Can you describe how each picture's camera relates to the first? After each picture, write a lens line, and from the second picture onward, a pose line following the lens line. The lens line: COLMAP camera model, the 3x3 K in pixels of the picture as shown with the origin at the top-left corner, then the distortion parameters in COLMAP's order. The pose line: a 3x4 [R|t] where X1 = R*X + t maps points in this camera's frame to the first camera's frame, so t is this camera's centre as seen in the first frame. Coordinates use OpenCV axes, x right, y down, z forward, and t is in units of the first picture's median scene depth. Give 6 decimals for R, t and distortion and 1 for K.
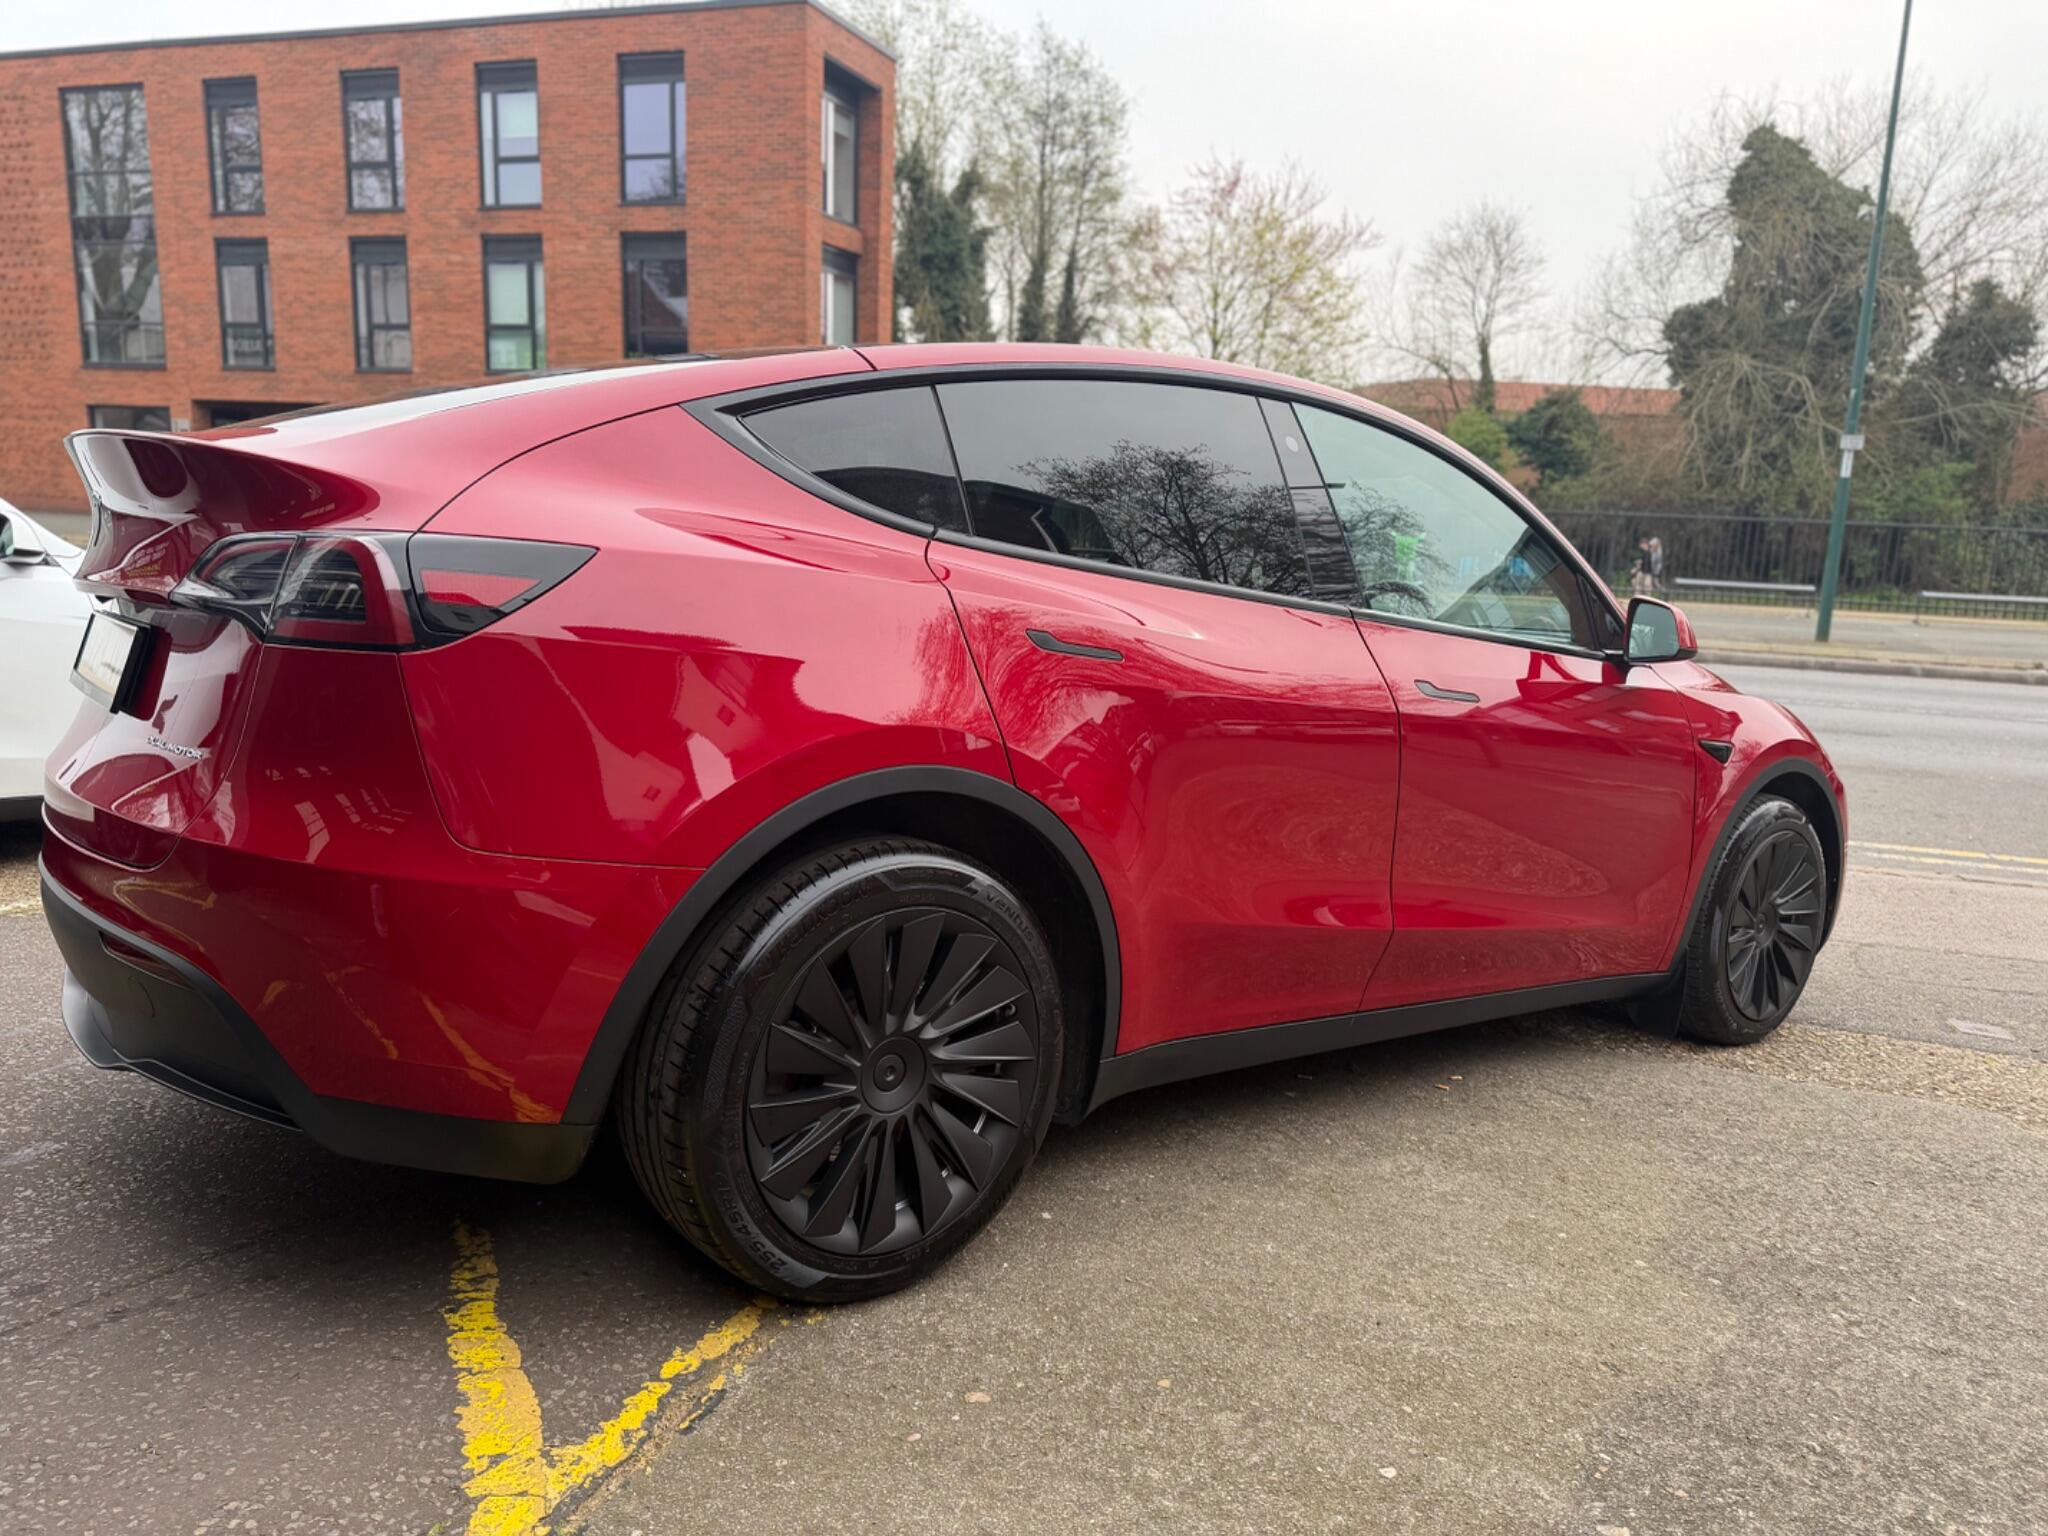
lens RADIAL K [[1433.8, 0, 1029.3], [0, 1433.8, 767.3], [0, 0, 1]] dist [0.054041, -0.076852]
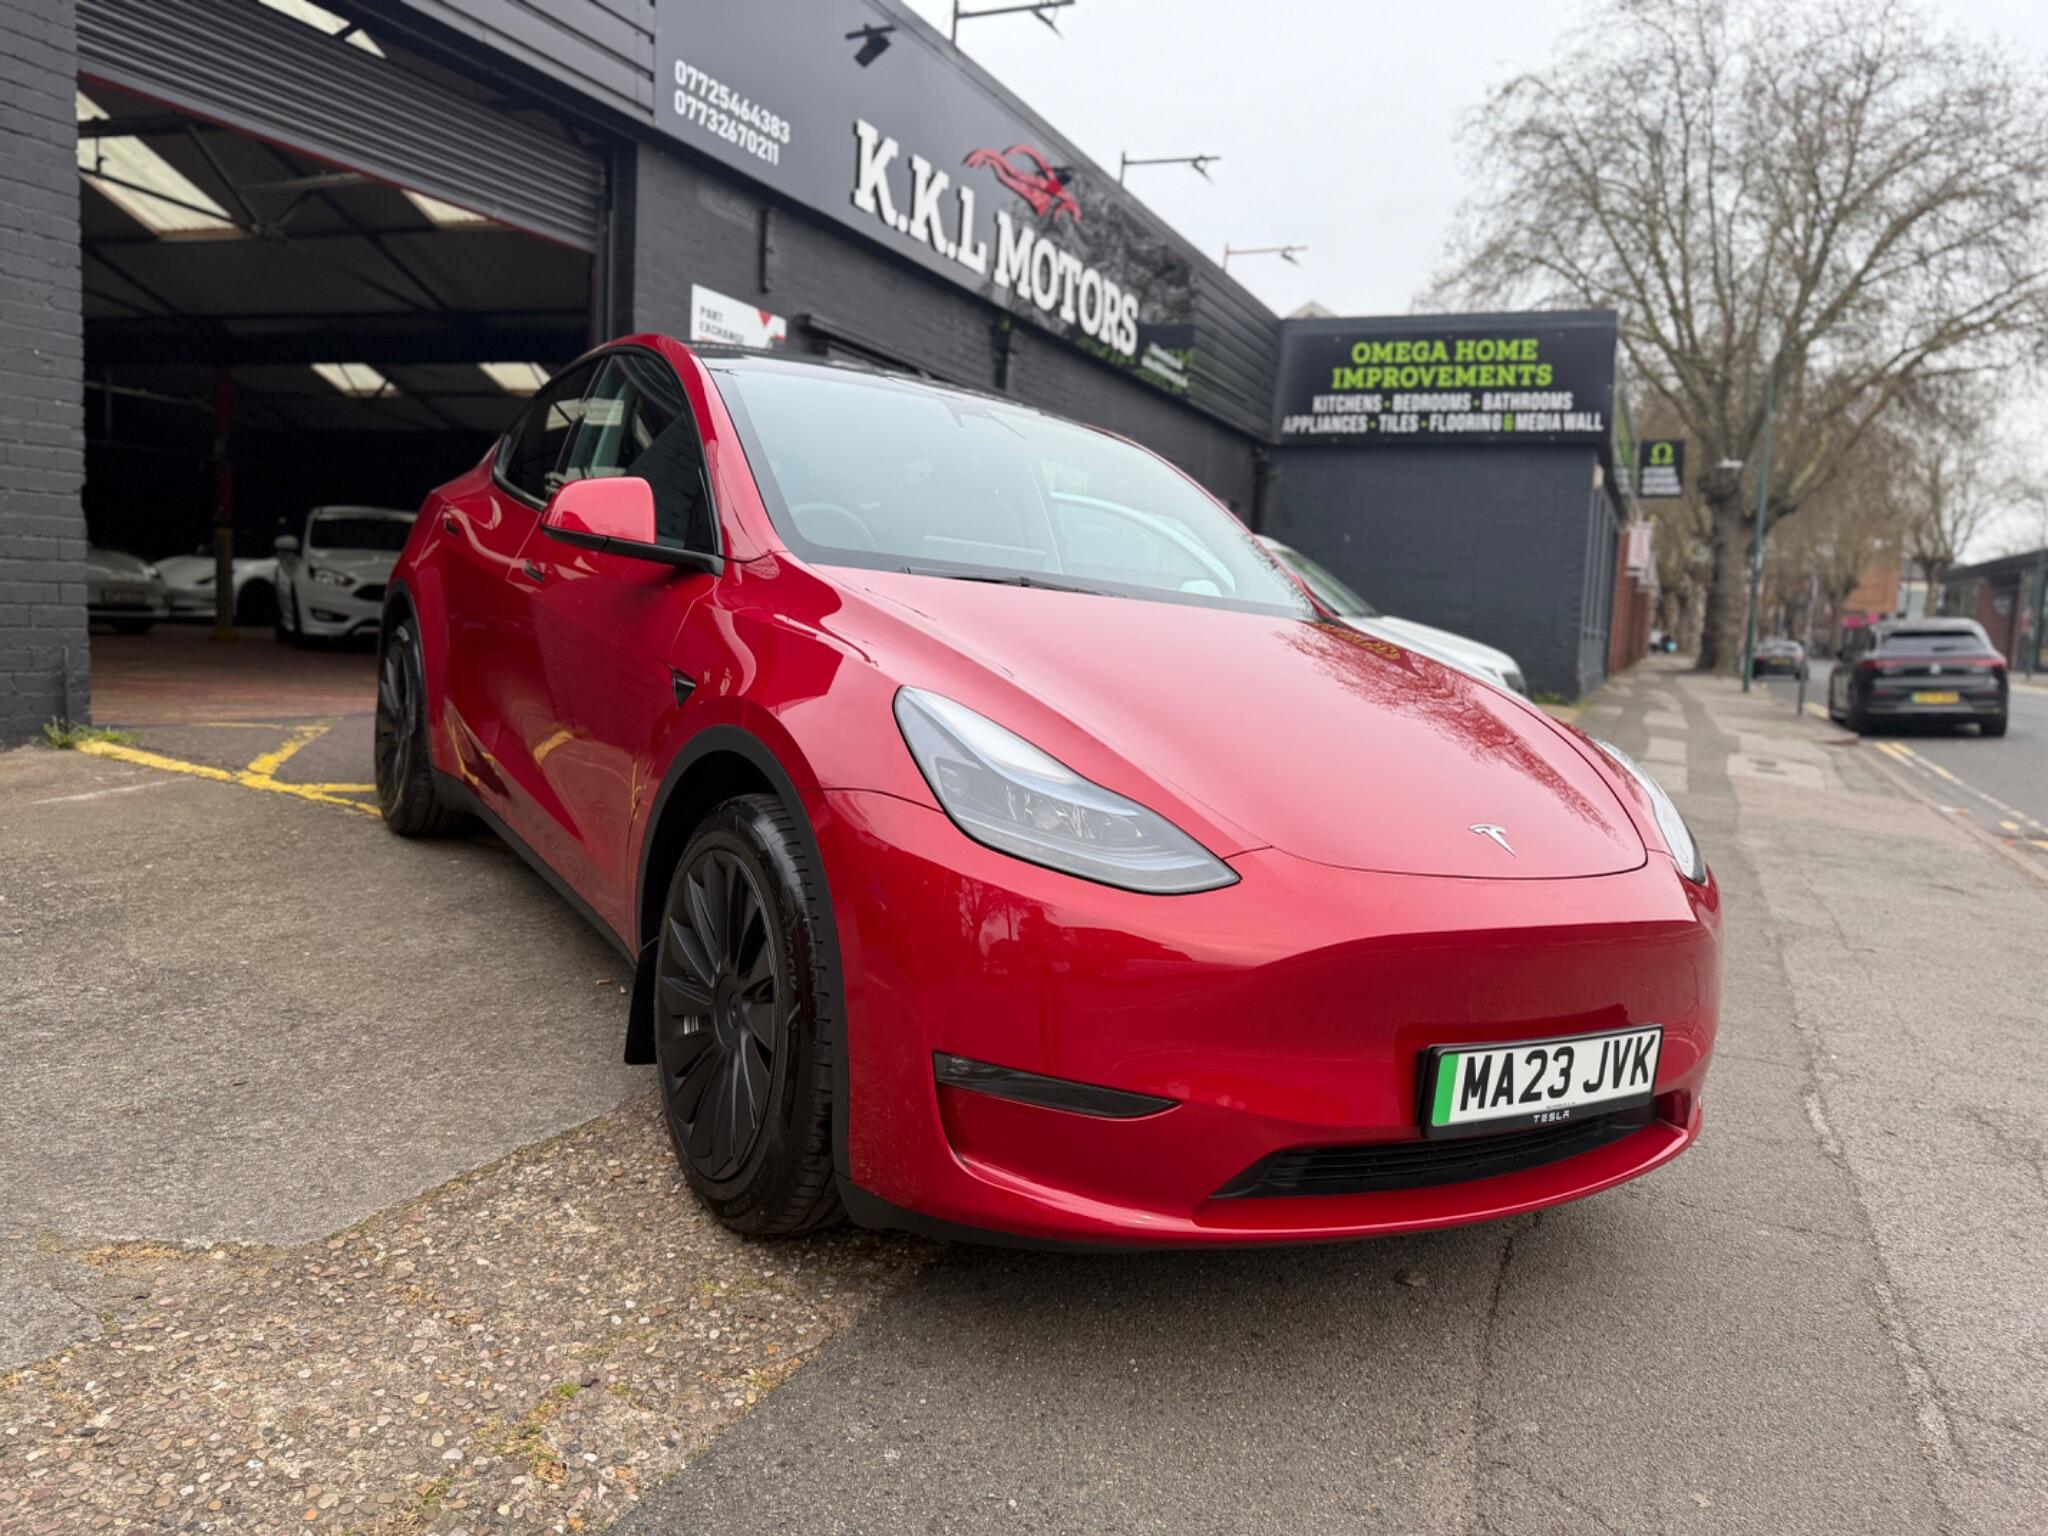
lens RADIAL K [[1448.0, 0, 1021.5], [0, 1448.0, 769.9], [0, 0, 1]] dist [0.023290, -0.027690]
pose [[-0.097534, 0.059194, -0.993470, 0.165565], [-0.231465, 0.969508, 0.080490, -0.009355], [0.967942, 0.237805, -0.080859, 0.175112]]
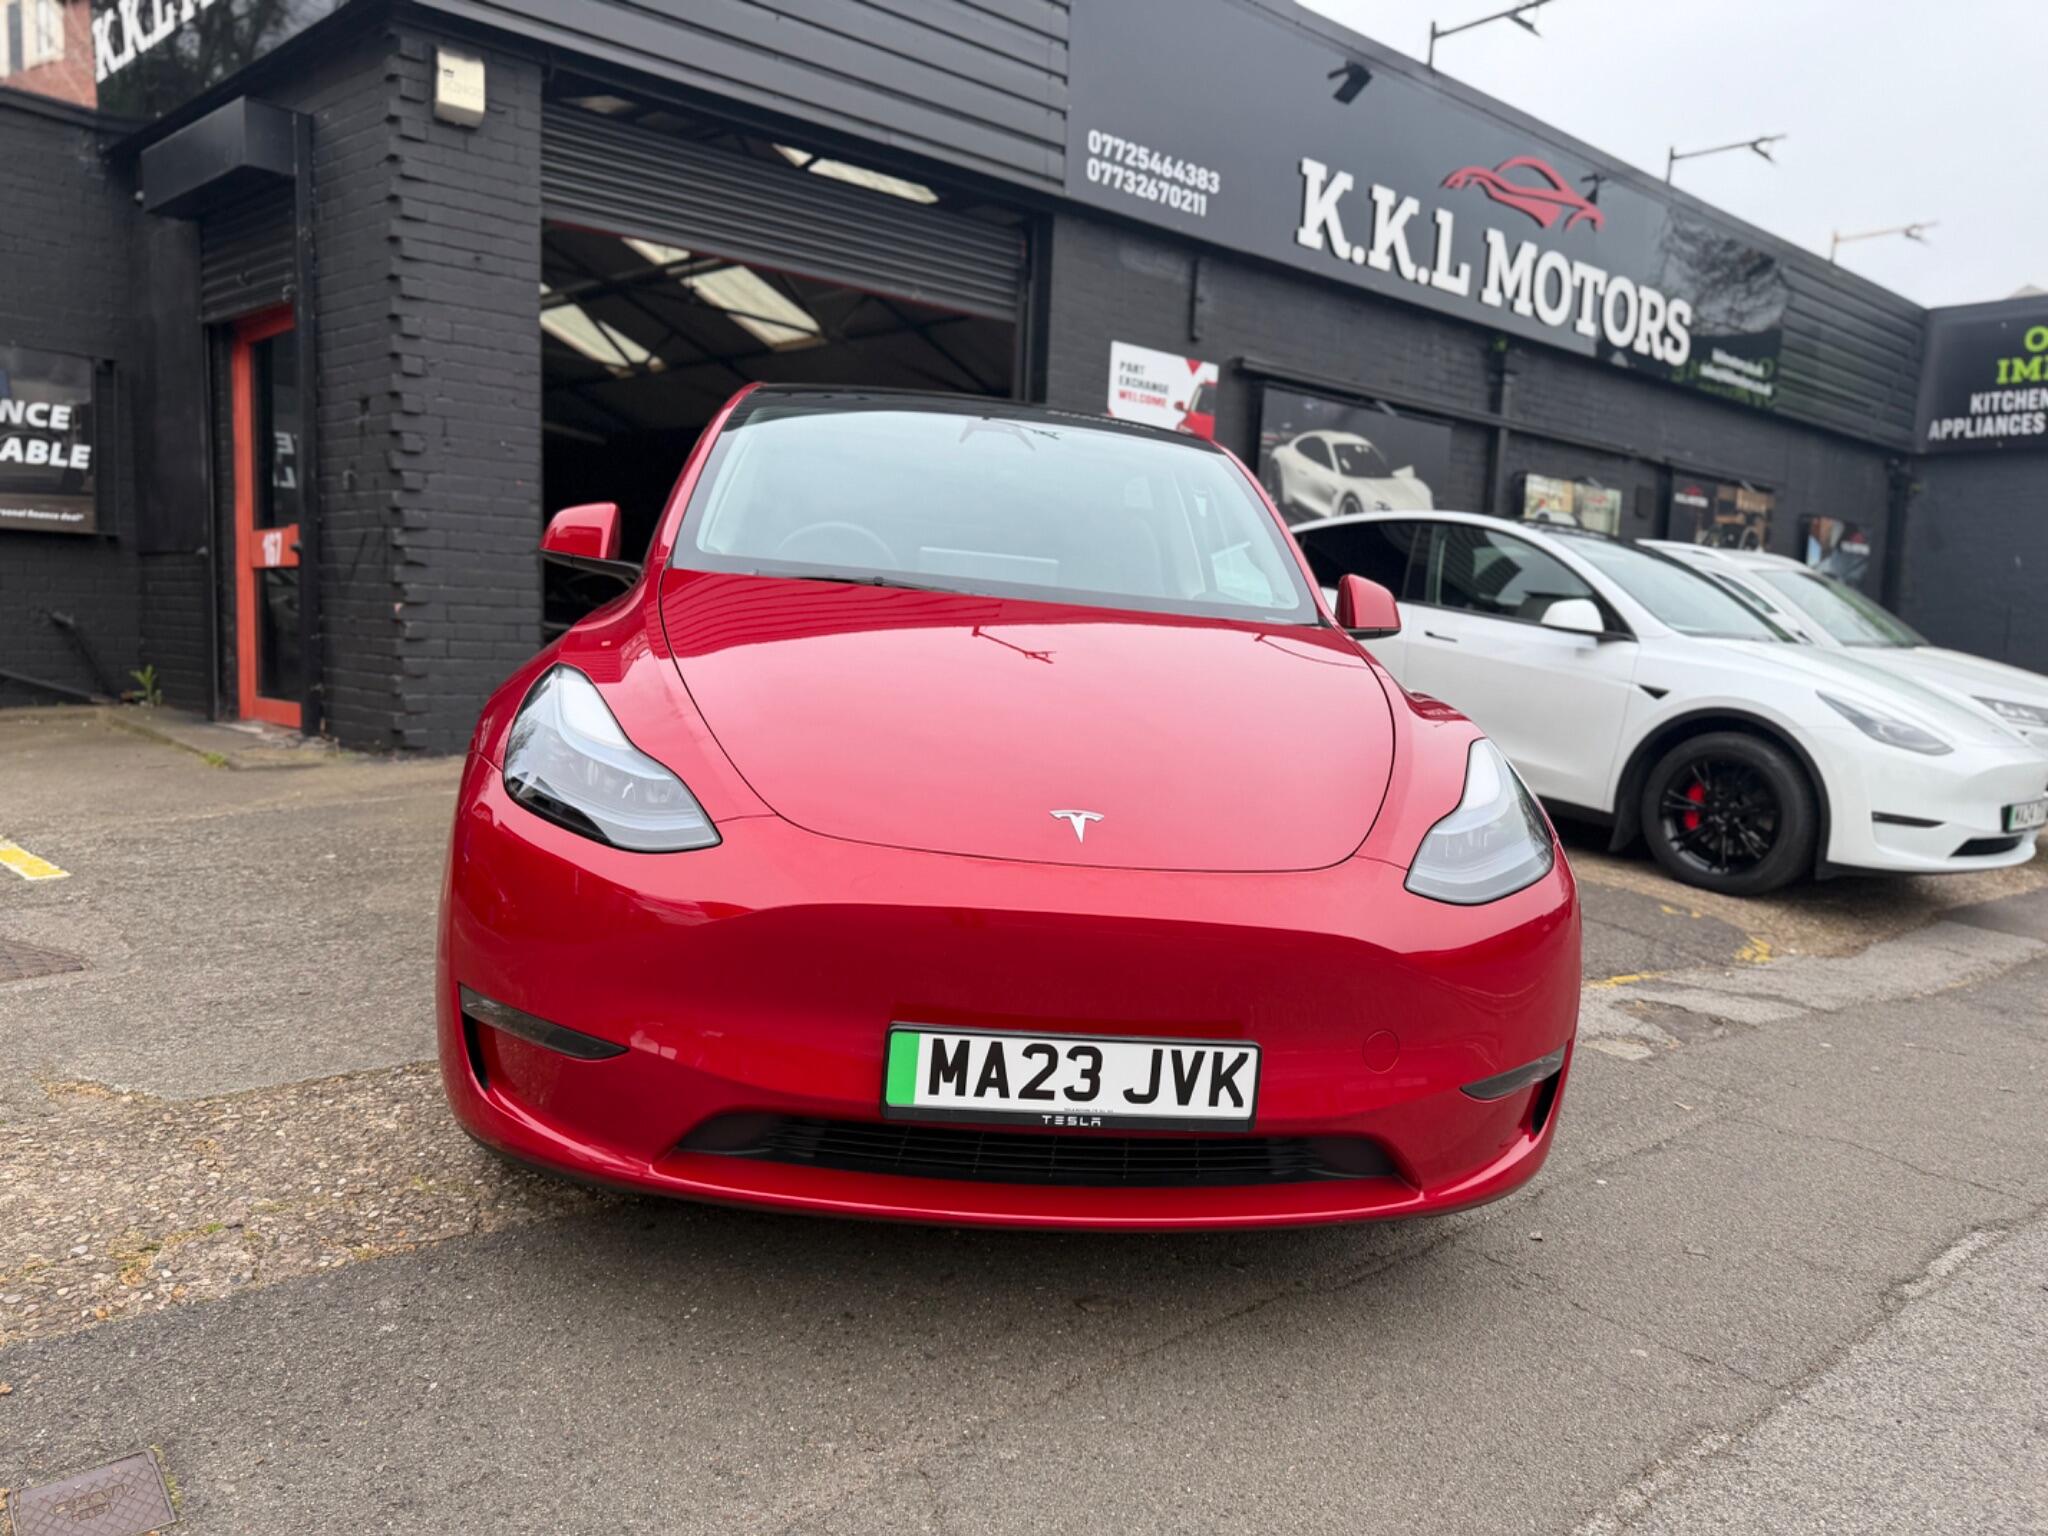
lens RADIAL K [[1443.7, 0, 1017.1], [0, 1443.7, 771.7], [0, 0, 1]] dist [0.072907, -0.096251]
pose [[-0.517442, 0.014932, -0.855588, 0.148662], [-0.212759, 0.966206, 0.145535, -0.018704], [0.828847, 0.257340, -0.496778, 0.232096]]
